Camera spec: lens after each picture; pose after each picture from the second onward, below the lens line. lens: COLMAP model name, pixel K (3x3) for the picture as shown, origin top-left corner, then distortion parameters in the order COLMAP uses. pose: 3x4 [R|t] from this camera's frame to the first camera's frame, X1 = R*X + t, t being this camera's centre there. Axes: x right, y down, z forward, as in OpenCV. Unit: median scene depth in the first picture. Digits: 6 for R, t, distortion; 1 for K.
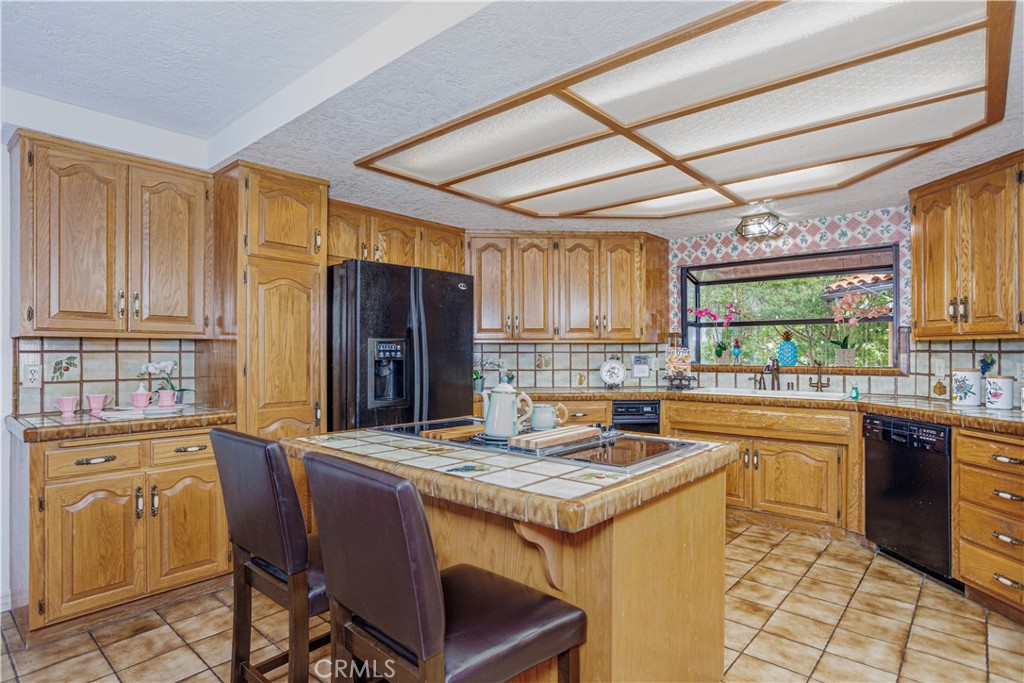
lens RADIAL K [[564.2, 0, 512.0], [0, 564.2, 341.5], [0, 0, 1]] dist [-0.001905, -0.000133]
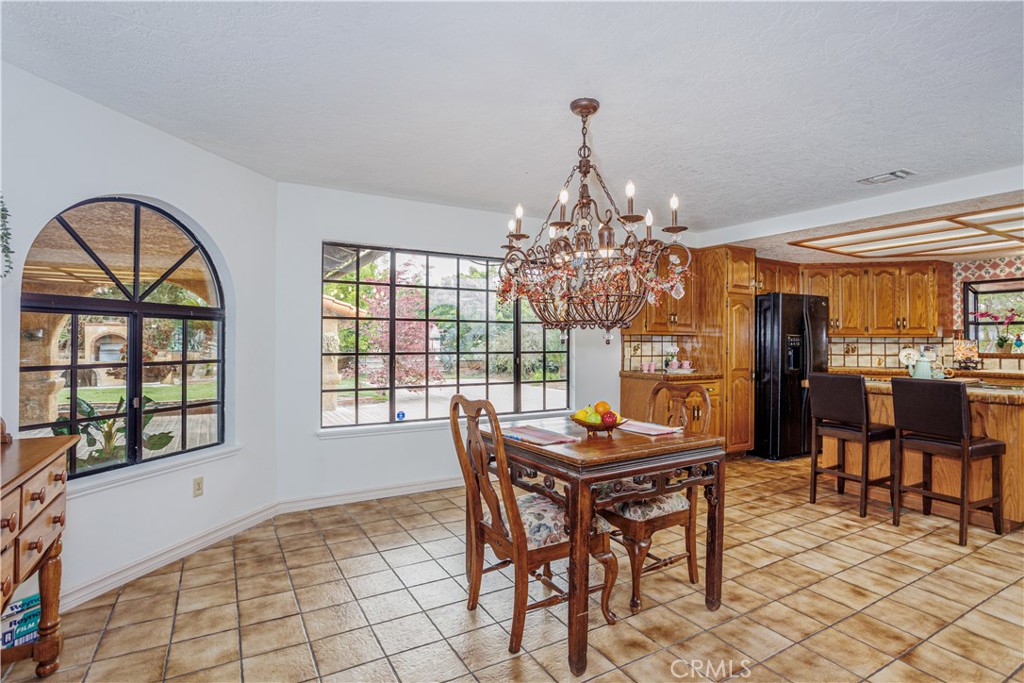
lens RADIAL K [[505.1, 0, 512.0], [0, 505.1, 341.5], [0, 0, 1]] dist [0.003393, 0.001092]
pose [[0.951499, 0.005650, -0.307600, -0.386002], [0.000305, 0.999814, 0.019308, -0.011003], [0.307652, -0.018466, 0.951320, -0.547083]]
